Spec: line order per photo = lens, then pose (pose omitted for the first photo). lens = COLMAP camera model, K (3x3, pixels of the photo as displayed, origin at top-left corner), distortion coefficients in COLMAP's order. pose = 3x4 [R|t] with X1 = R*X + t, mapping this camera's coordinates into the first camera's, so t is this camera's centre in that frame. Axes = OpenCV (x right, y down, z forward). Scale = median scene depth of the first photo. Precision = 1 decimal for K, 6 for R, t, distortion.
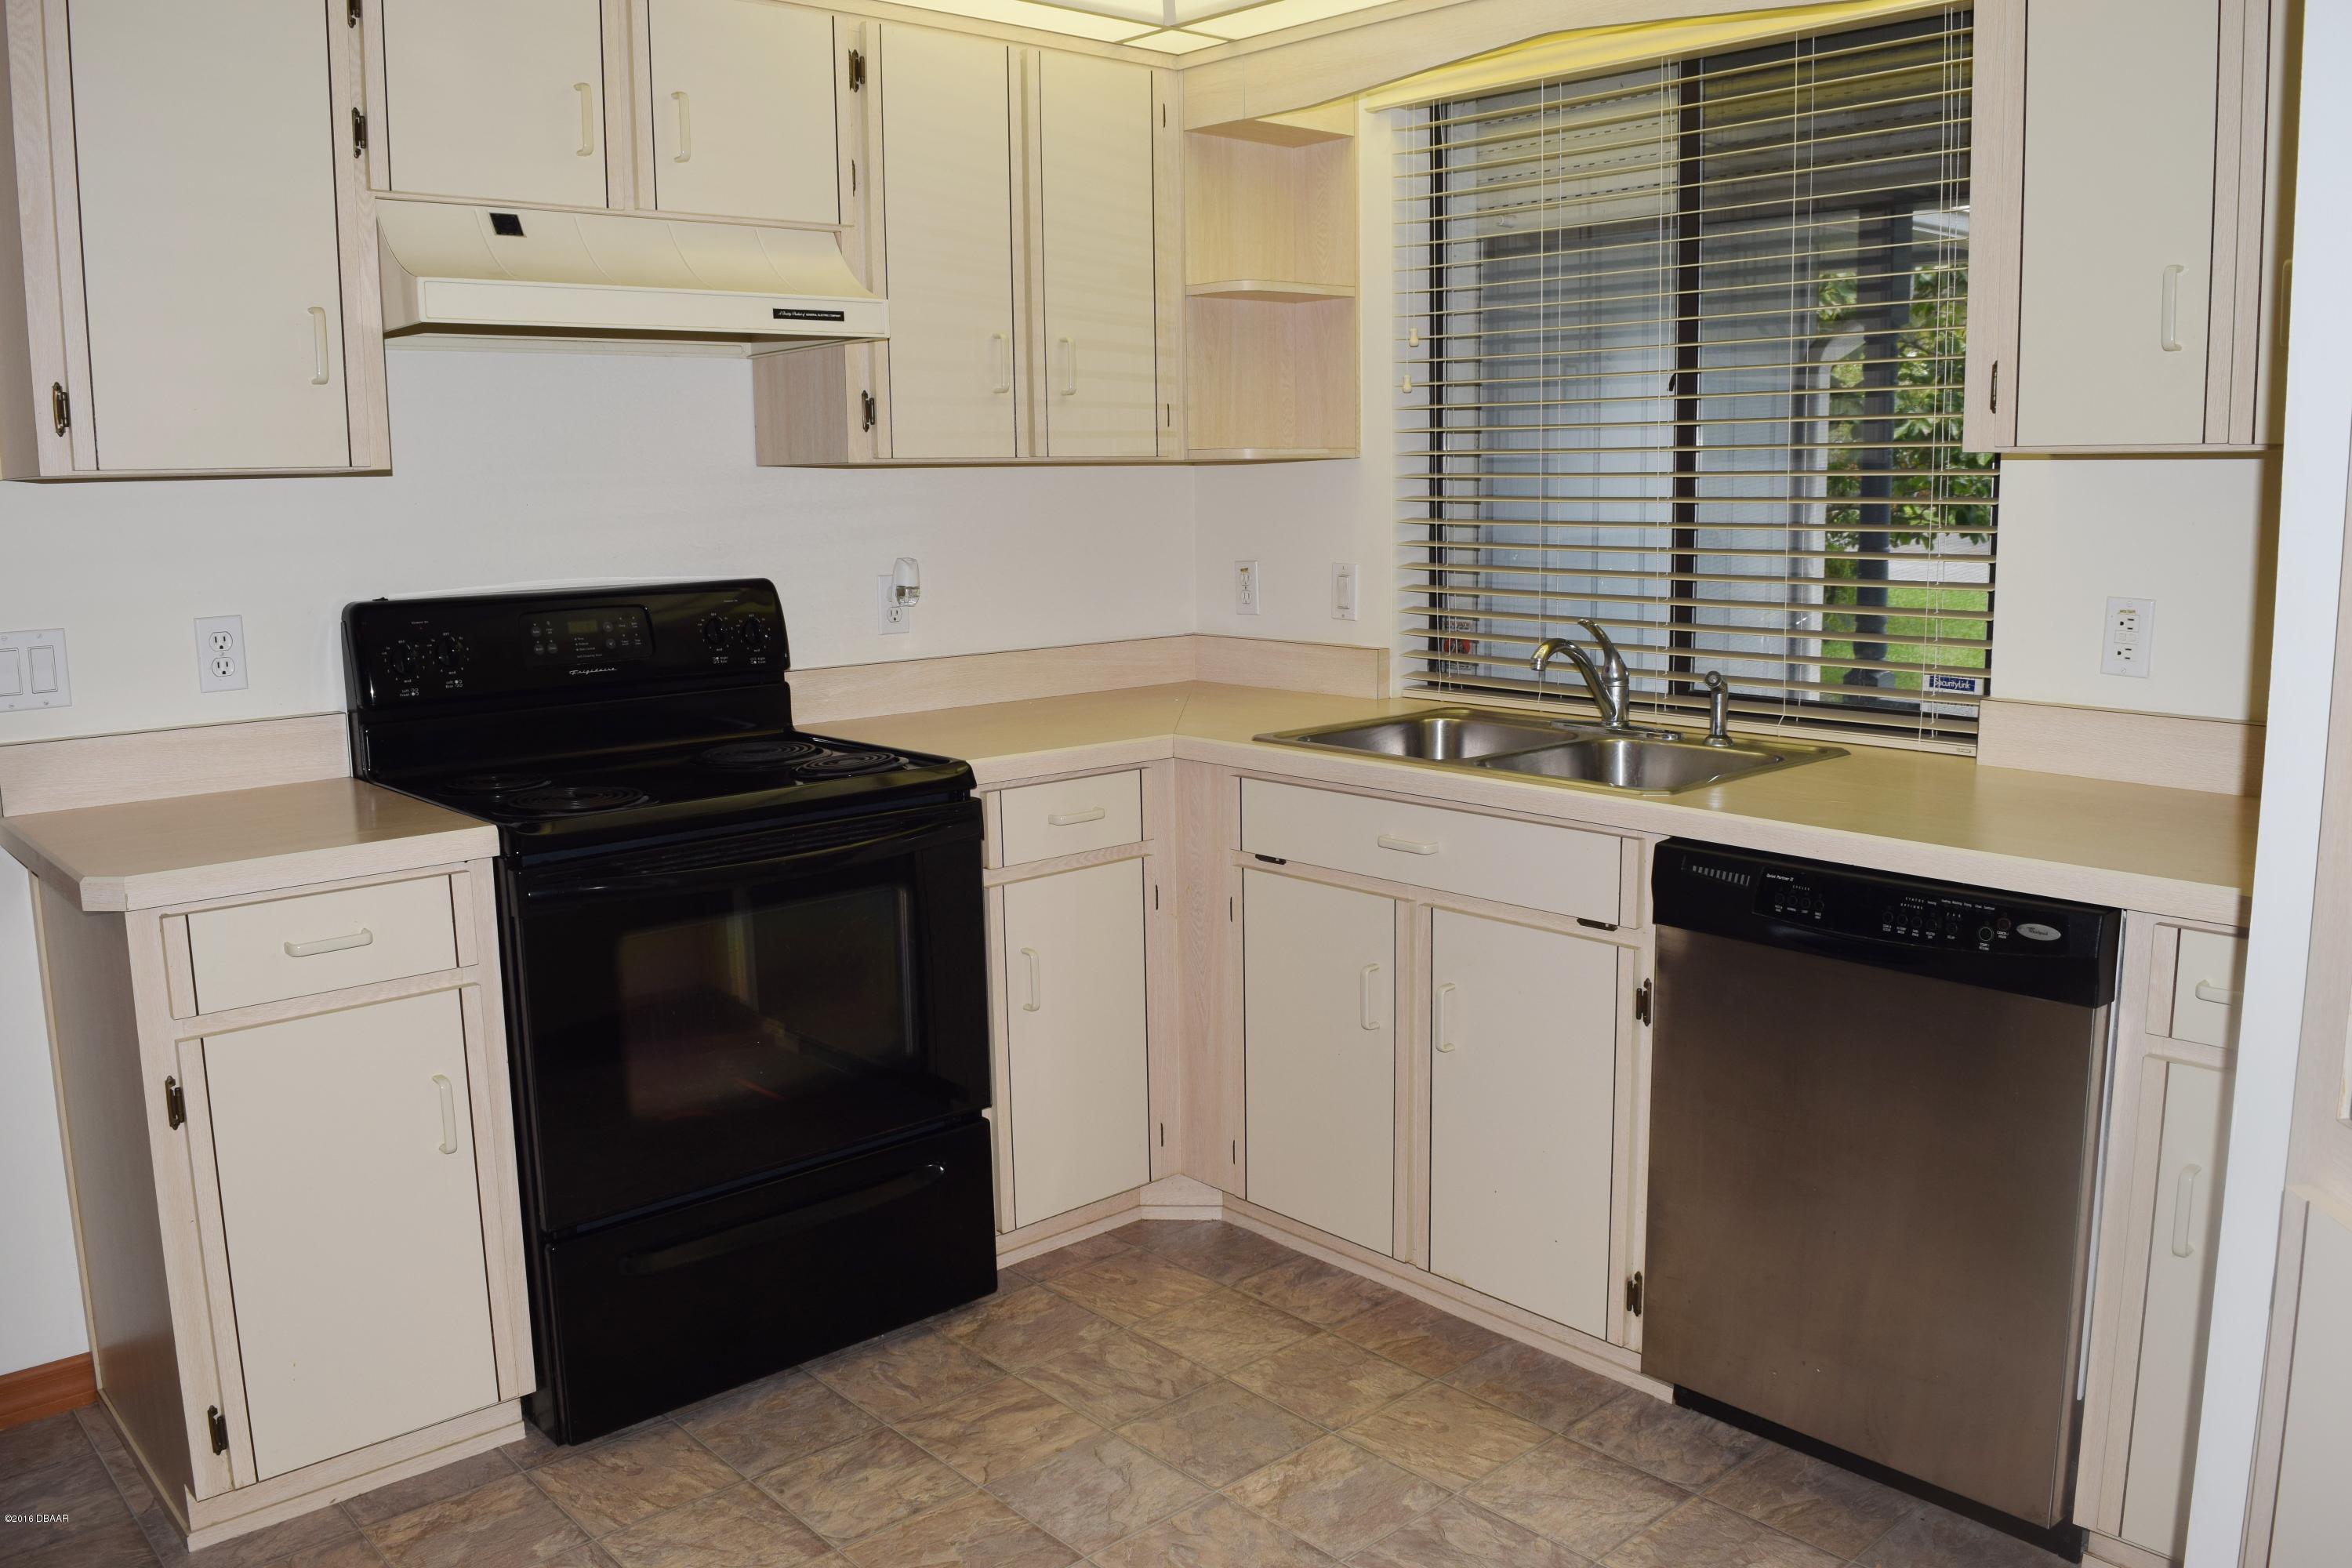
lens RADIAL K [[1857.3, 0, 1176.0], [0, 1857.3, 784.0], [0, 0, 1]] dist [-0.092035, 0.008123]
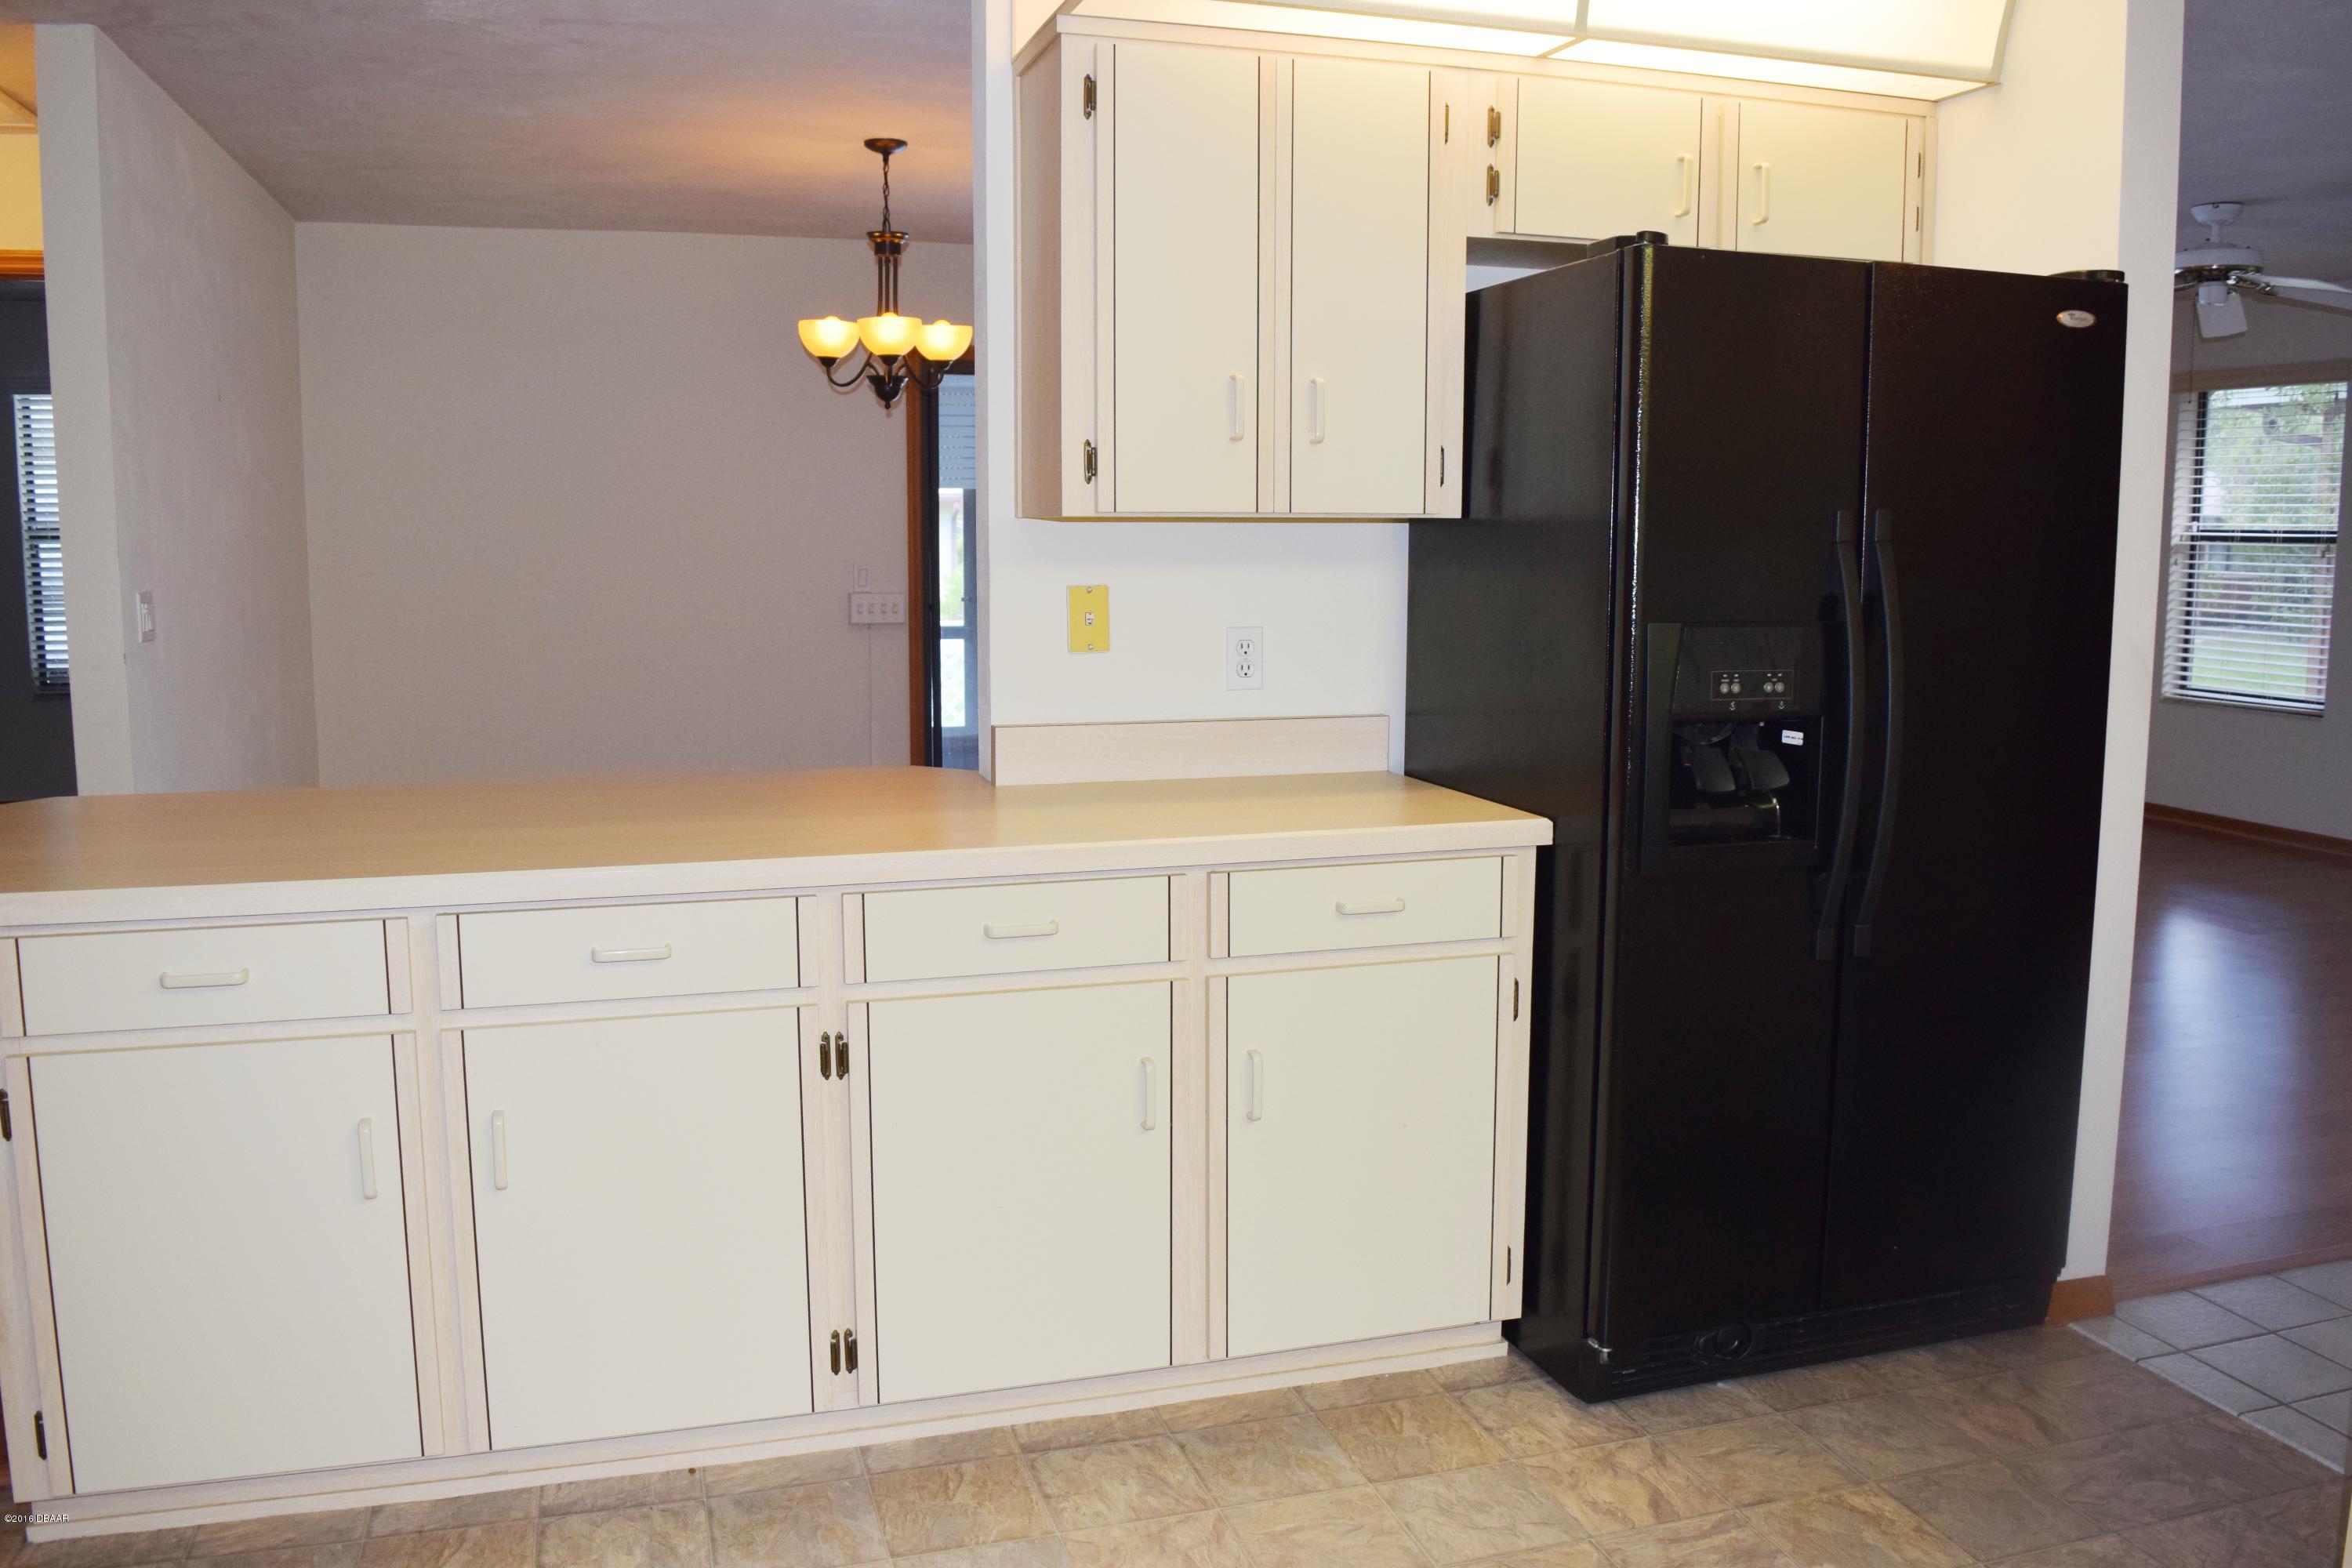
lens RADIAL K [[1857.3, 0, 1176.0], [0, 1857.3, 784.0], [0, 0, 1]] dist [-0.092035, 0.008123]
pose [[-0.425258, 0.123458, -0.896612, 0.778714], [-0.158489, 0.965188, 0.208070, -0.166381], [0.891087, 0.230587, -0.390887, 1.007987]]
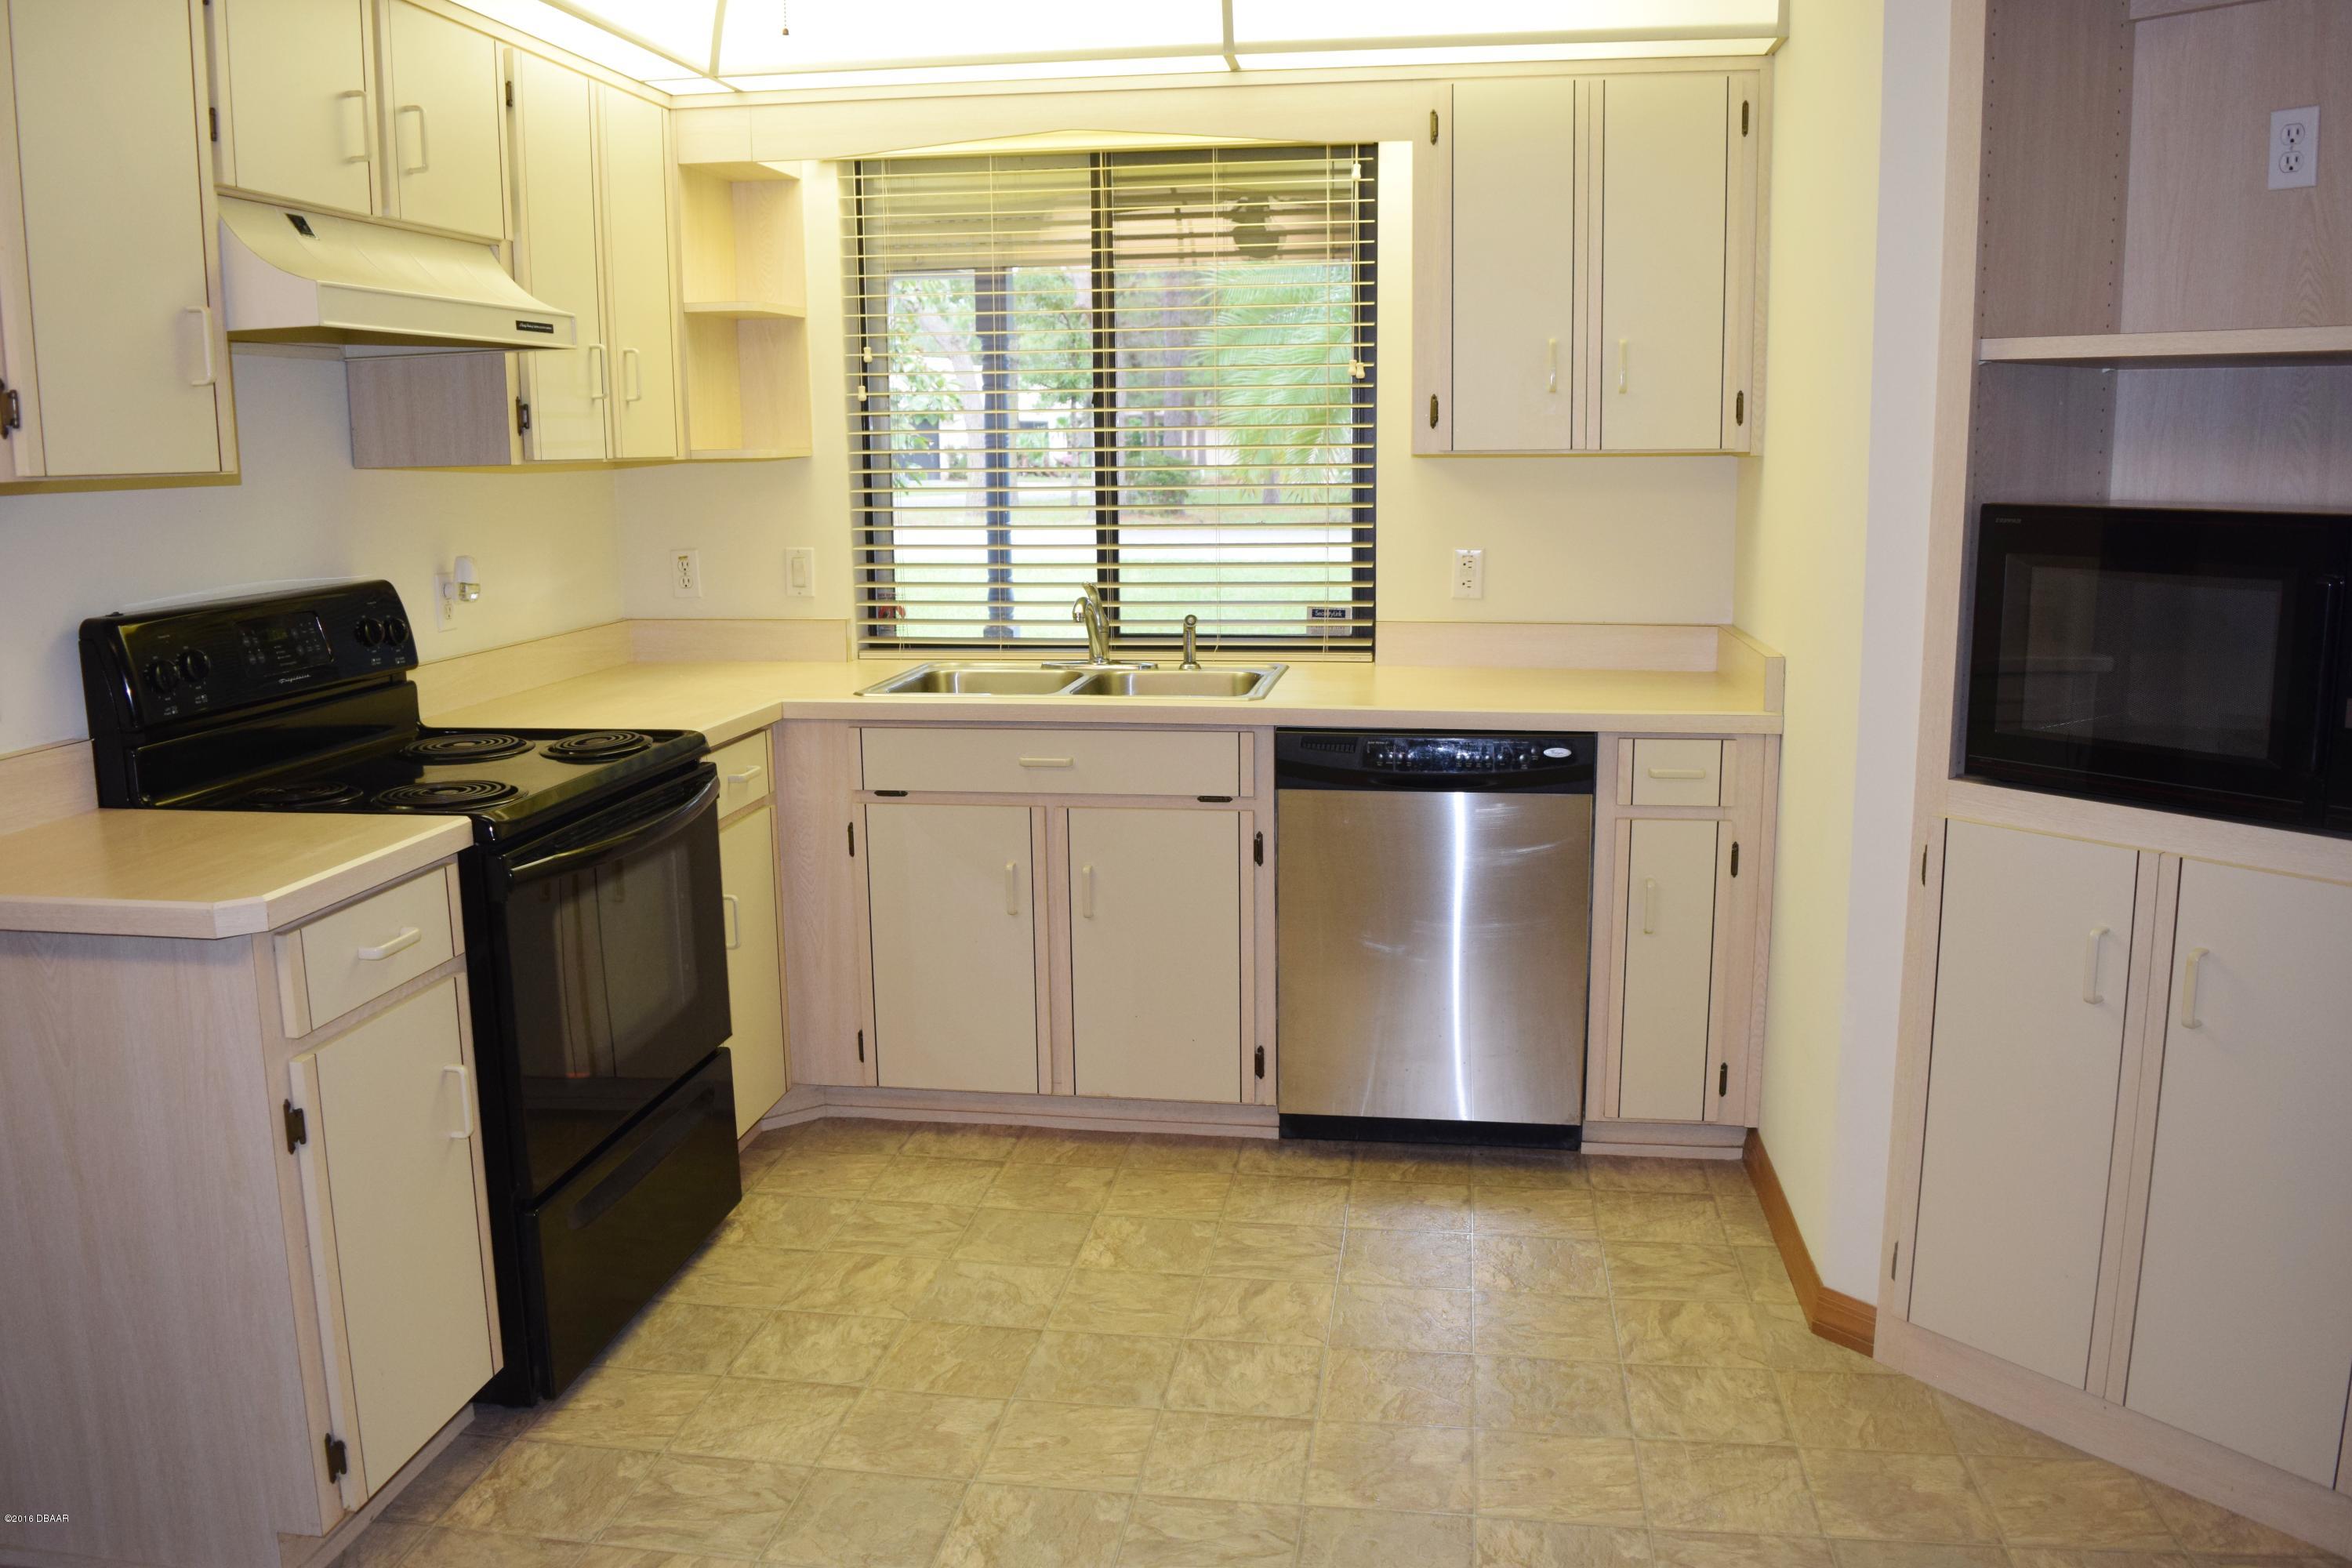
lens RADIAL K [[1891.8, 0, 1176.0], [0, 1891.8, 784.0], [0, 0, 1]] dist [0.007934, -0.090316]
pose [[0.774108, -0.109063, 0.623588, -0.618629], [0.109211, 0.993286, 0.038150, 0.007430], [-0.623562, 0.038570, 0.780822, -0.079440]]
